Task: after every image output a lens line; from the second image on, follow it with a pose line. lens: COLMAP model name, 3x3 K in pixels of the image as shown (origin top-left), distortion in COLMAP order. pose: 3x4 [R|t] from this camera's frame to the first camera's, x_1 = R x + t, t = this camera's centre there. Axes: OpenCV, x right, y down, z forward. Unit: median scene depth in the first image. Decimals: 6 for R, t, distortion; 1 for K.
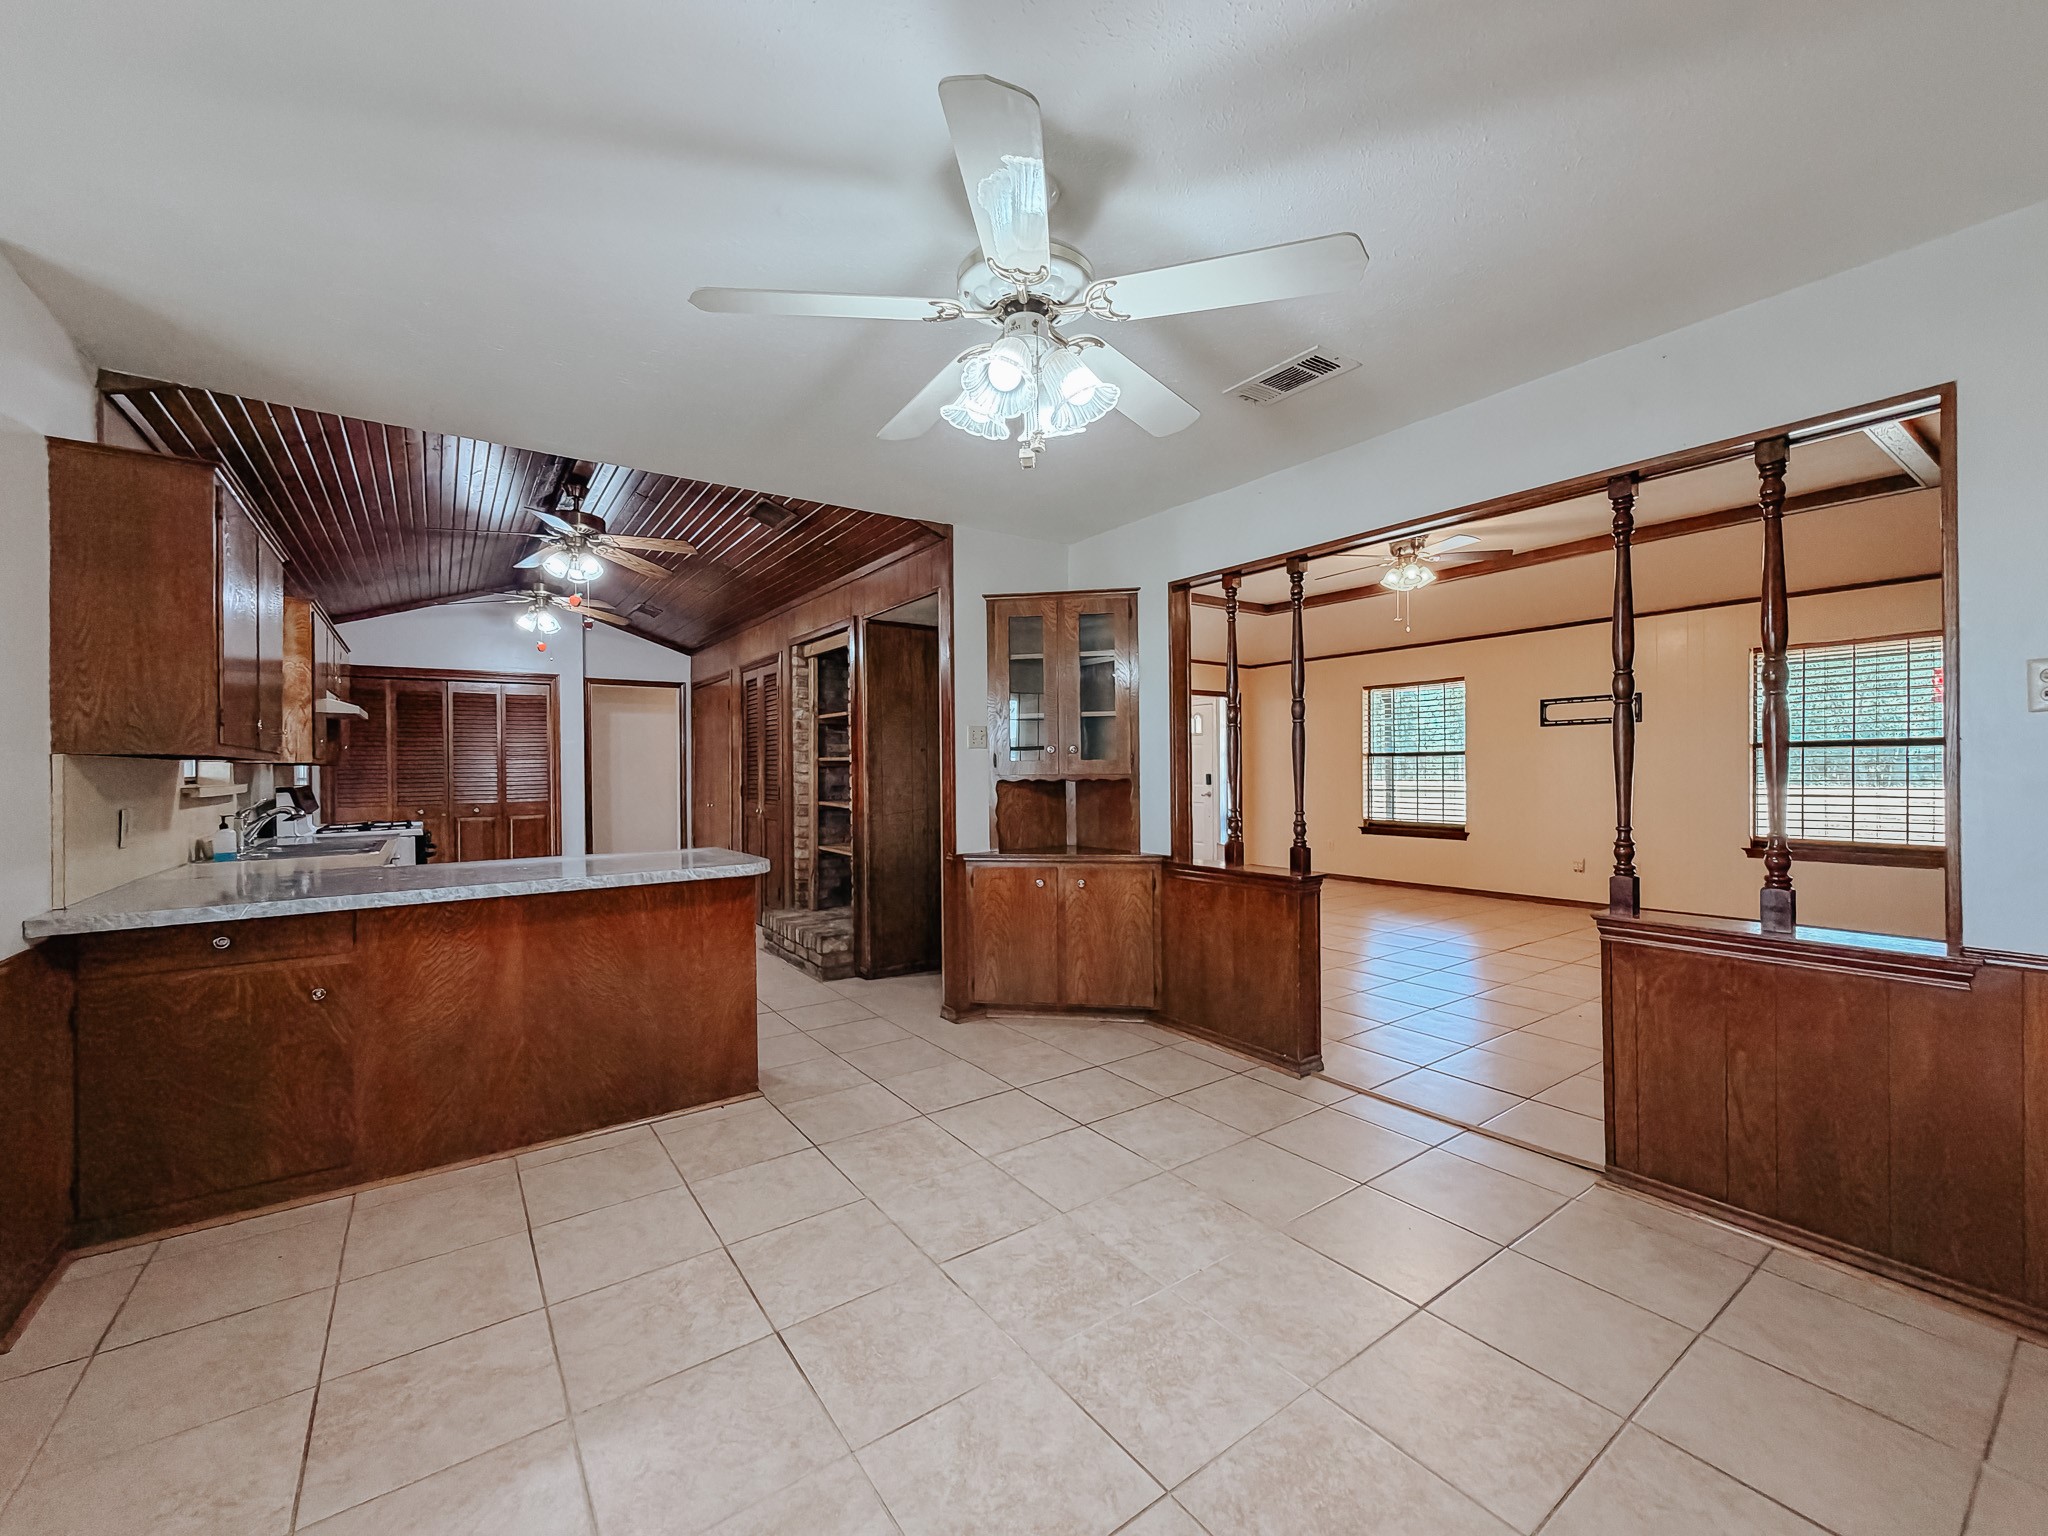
lens RADIAL K [[843.4, 0, 1025.3], [0, 843.4, 771.1], [0, 0, 1]] dist [0.001148, -0.000742]
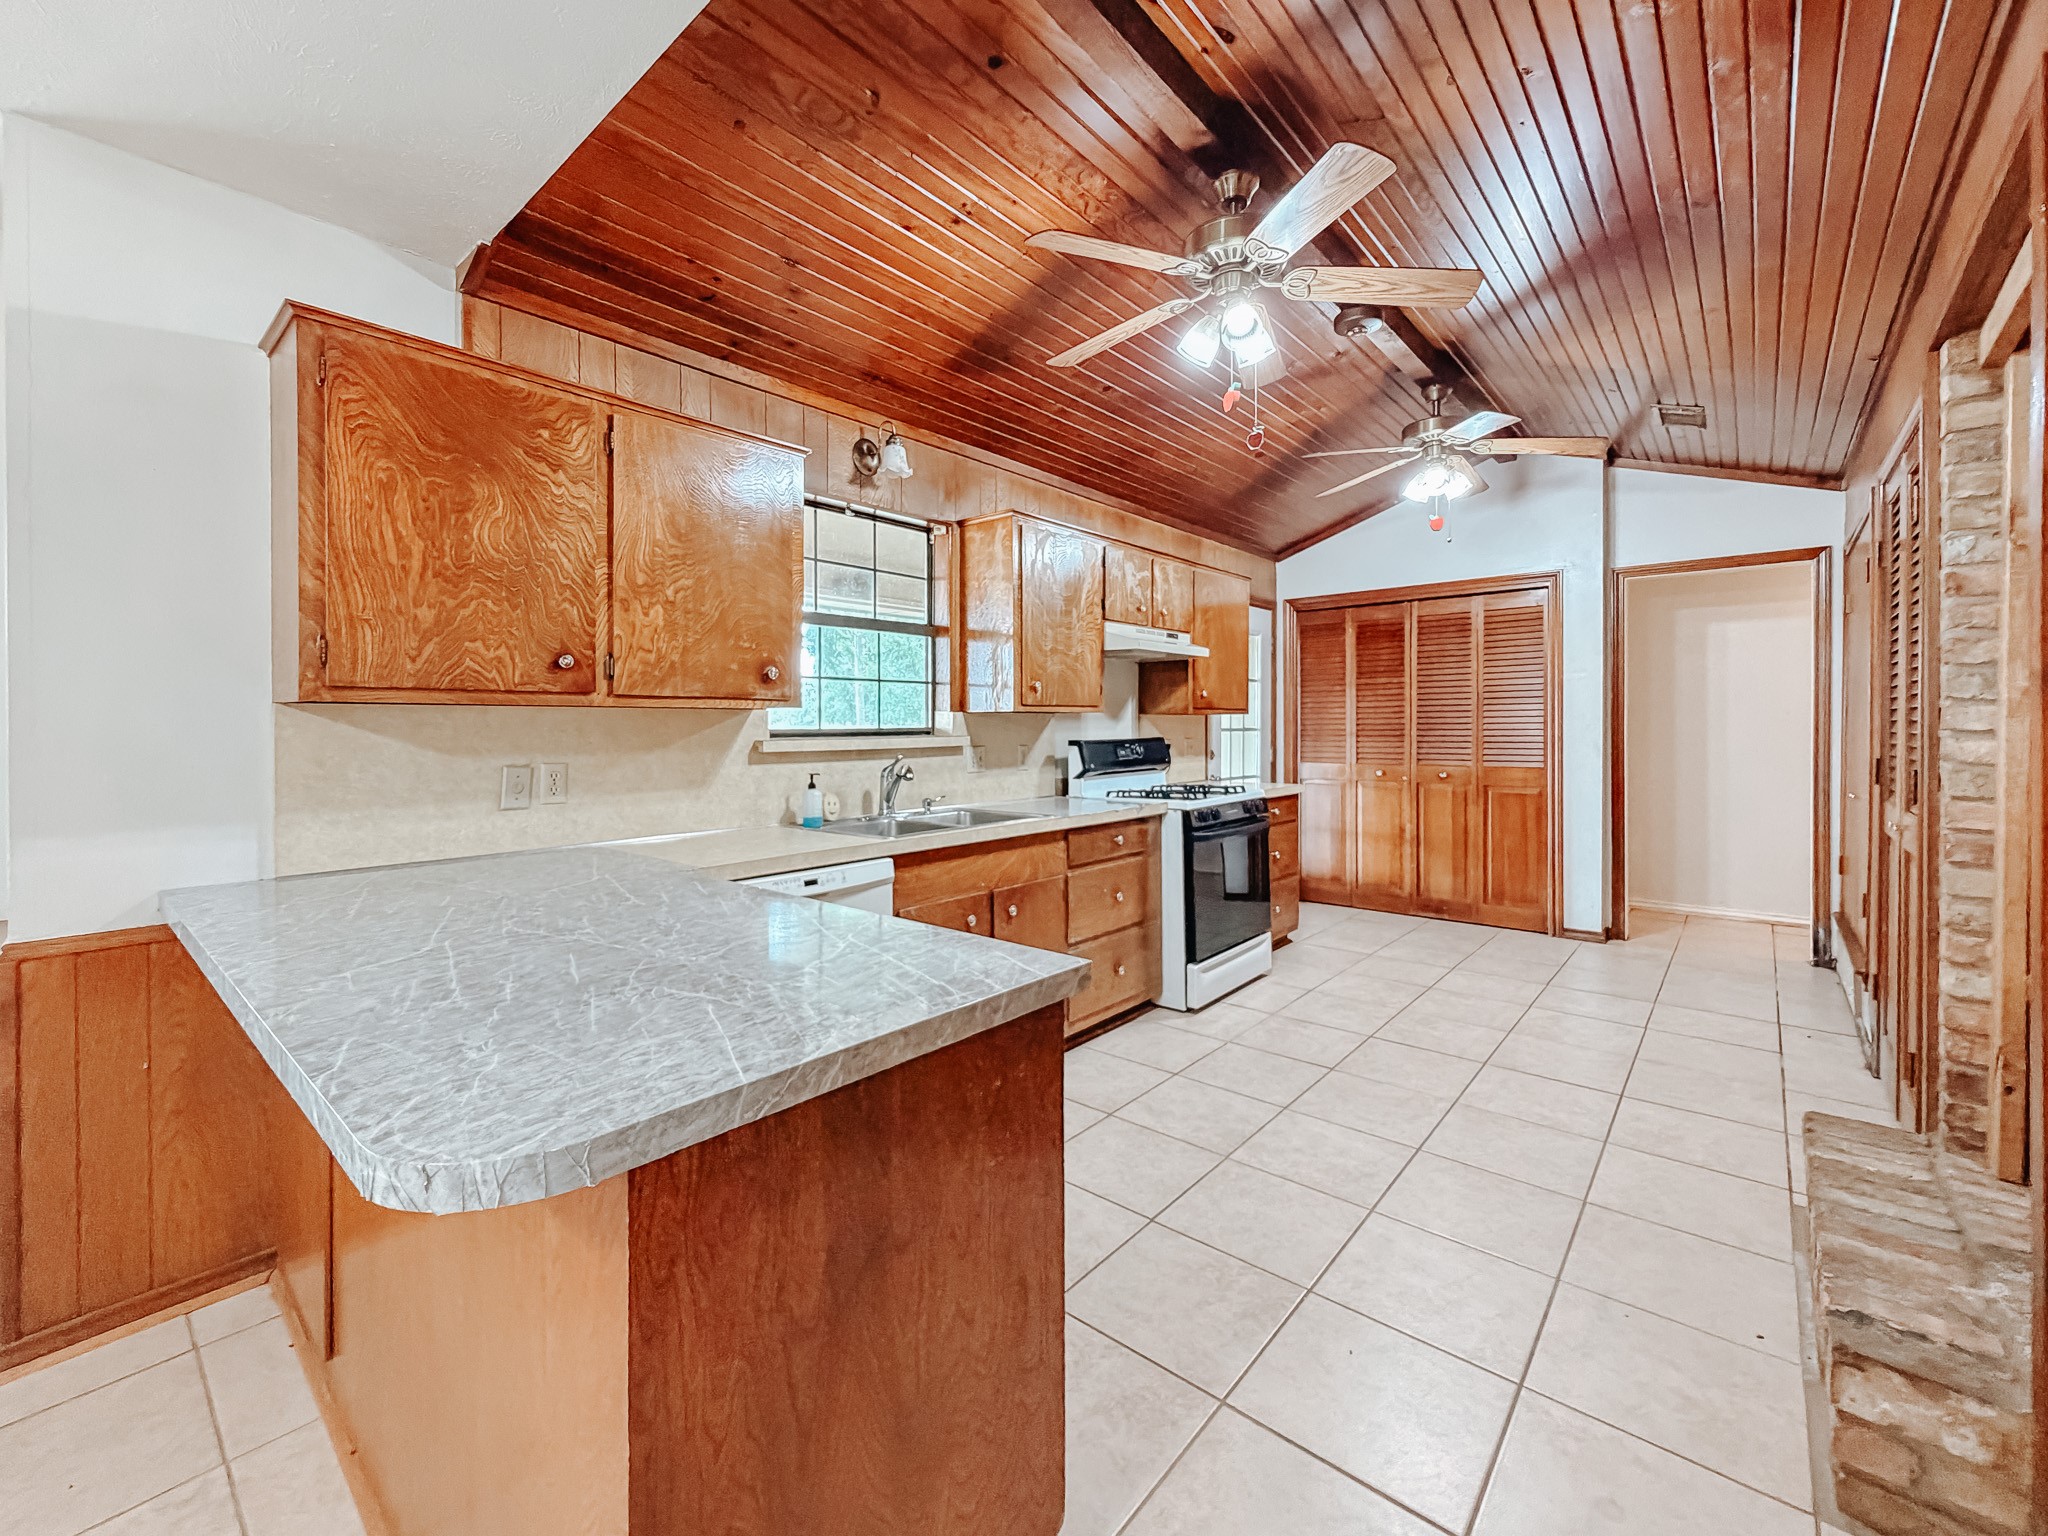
lens RADIAL K [[843.4, 0, 991.4], [0, 843.4, 731.4], [0, 0, 1]] dist [0.001148, -0.000742]
pose [[0.219796, 0.014160, -0.975443, -0.041269], [-0.001858, 0.999899, 0.014096, -0.002283], [0.975544, -0.001286, 0.219800, 0.676344]]
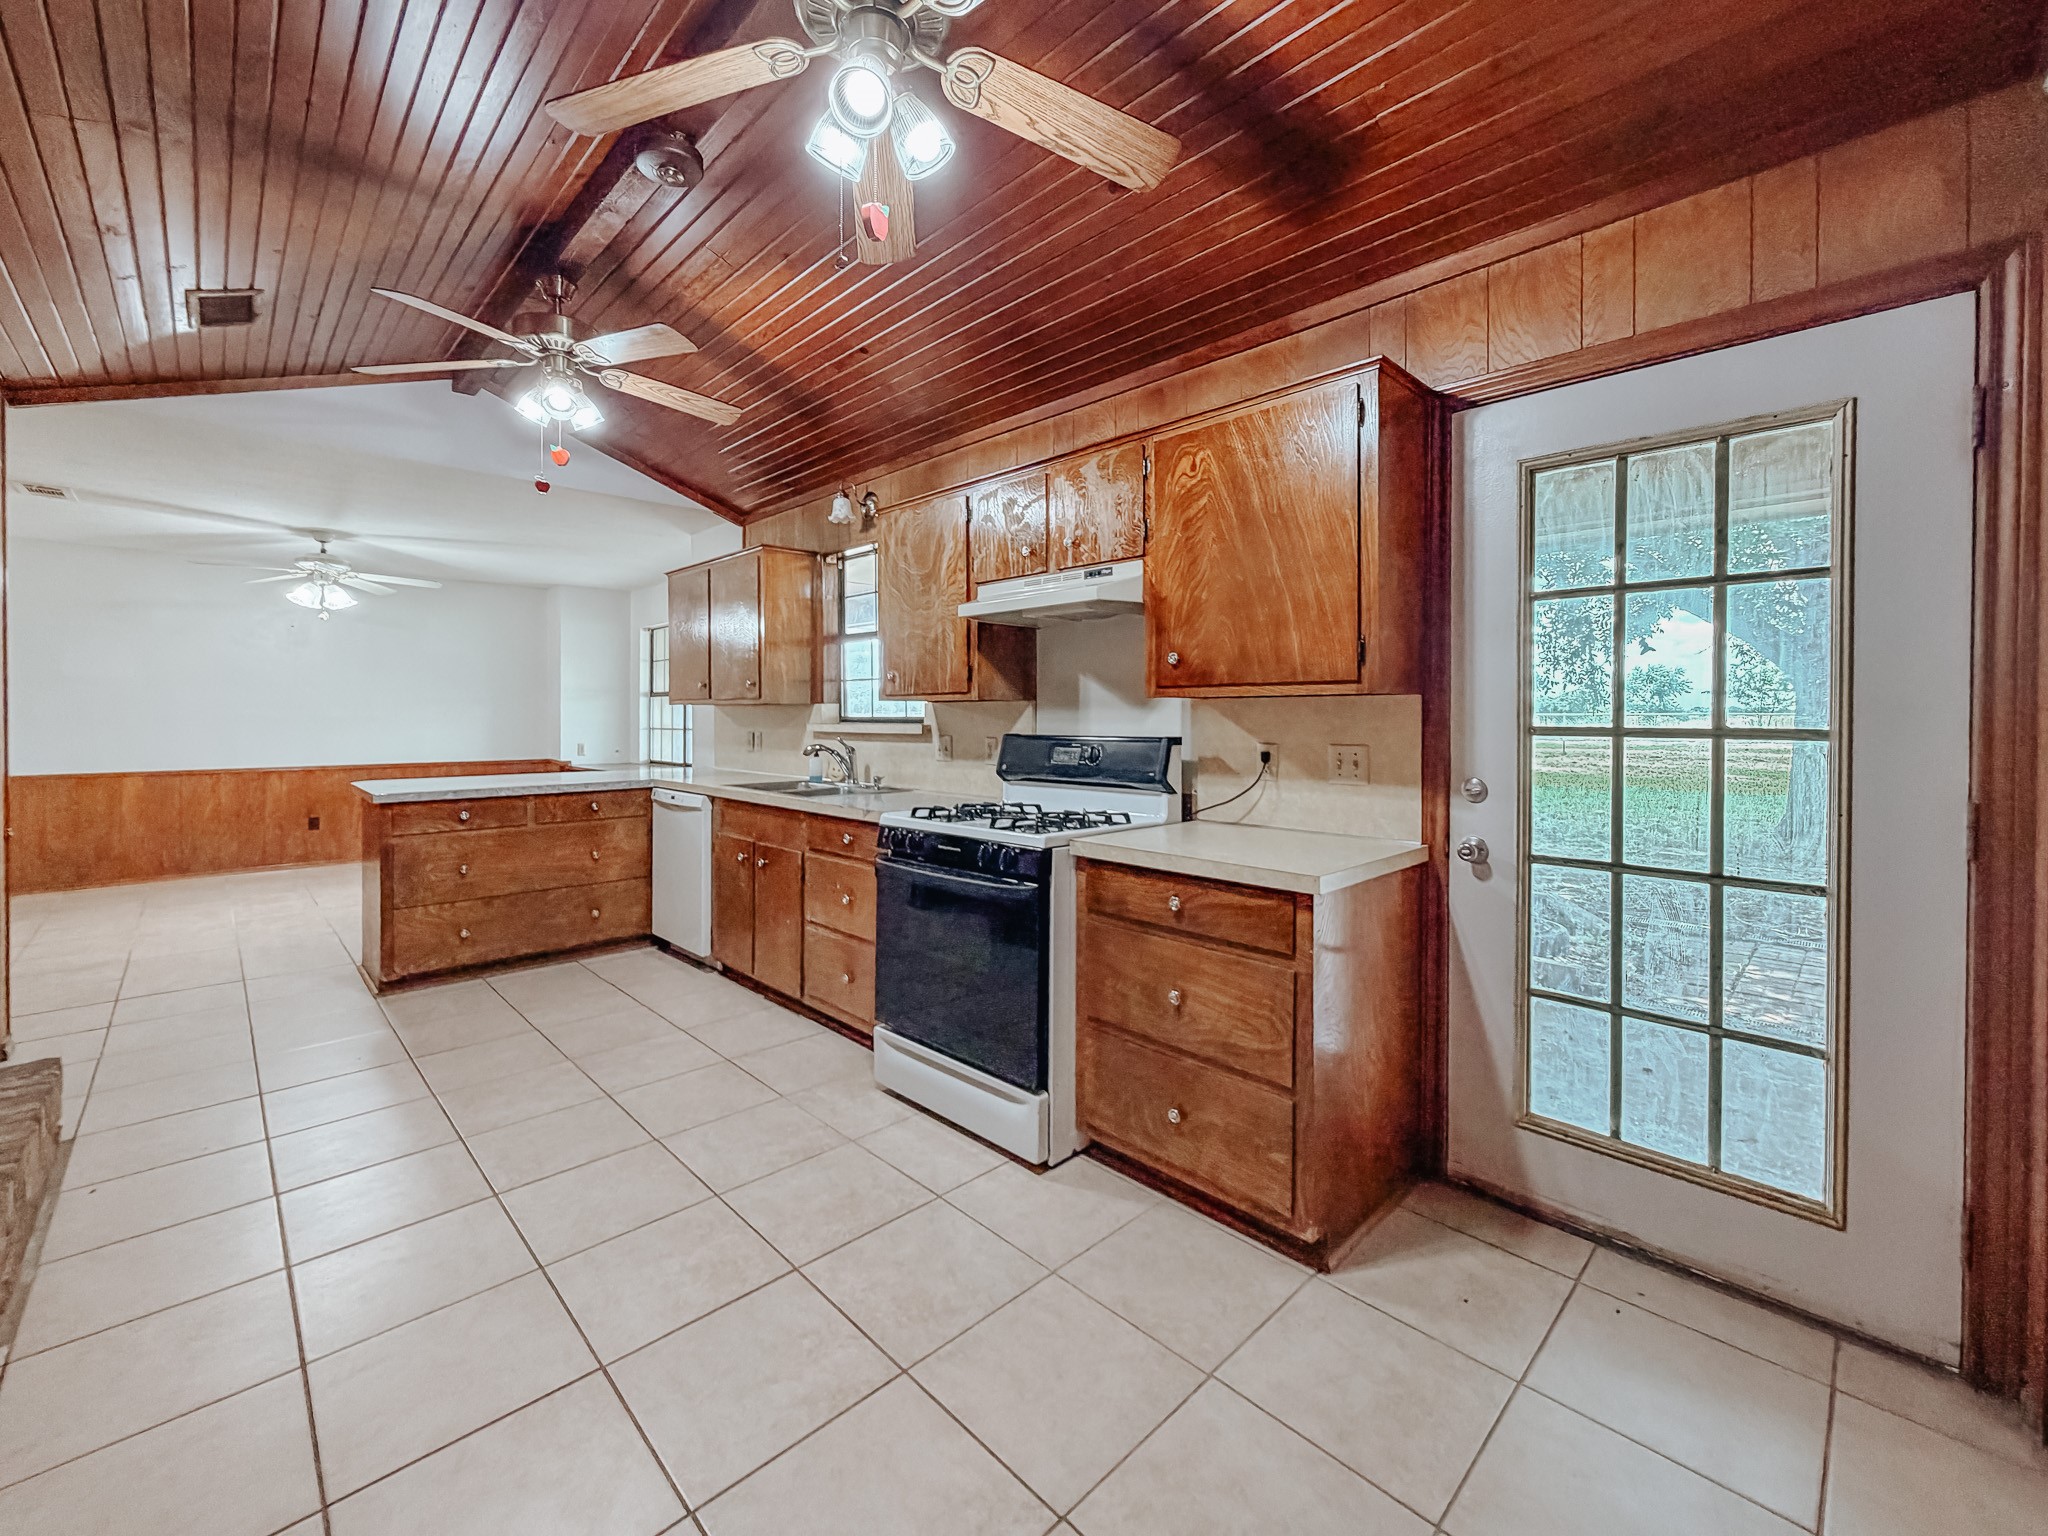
lens RADIAL K [[843.4, 0, 1035.9], [0, 843.4, 709.8], [0, 0, 1]] dist [0.001148, -0.000742]
pose [[-0.987712, 0.010014, -0.155967, -0.733429], [0.009936, 0.999950, 0.001283, -0.001585], [0.155972, -0.000283, -0.987761, 1.589006]]
